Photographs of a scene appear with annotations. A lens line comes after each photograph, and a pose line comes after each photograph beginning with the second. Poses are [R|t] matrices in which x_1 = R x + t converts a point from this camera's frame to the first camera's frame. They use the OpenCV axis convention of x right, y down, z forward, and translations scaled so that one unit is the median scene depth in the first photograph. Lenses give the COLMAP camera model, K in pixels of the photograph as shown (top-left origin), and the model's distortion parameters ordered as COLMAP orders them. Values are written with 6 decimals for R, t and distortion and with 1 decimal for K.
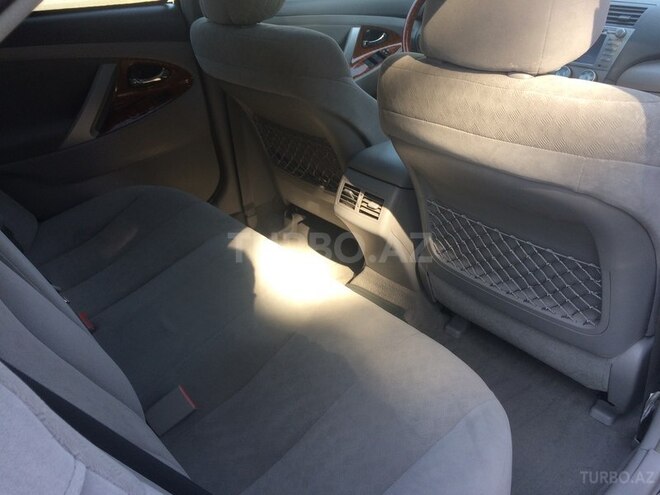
lens RADIAL K [[566.9, 0, 328.9], [0, 566.9, 247.1], [0, 0, 1]] dist [0.003762, -0.020324]
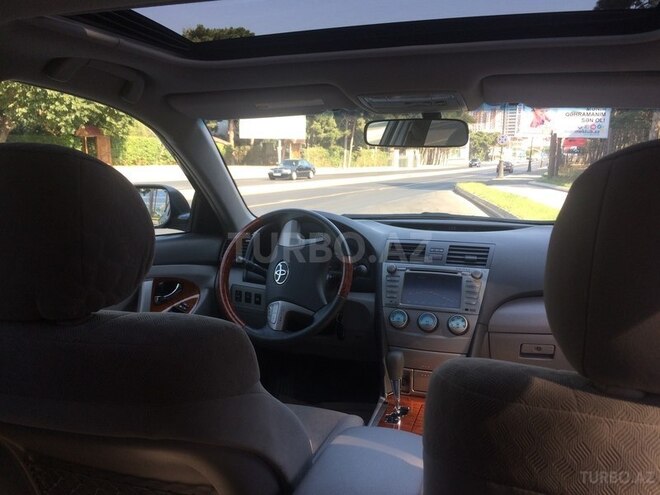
lens RADIAL K [[566.9, 0, 330.8], [0, 566.9, 248.6], [0, 0, 1]] dist [0.003762, -0.020324]
pose [[0.851906, -0.037519, 0.522350, -0.169243], [0.224578, 0.927235, -0.299666, -0.190712], [-0.473098, 0.372595, 0.798343, 0.353556]]
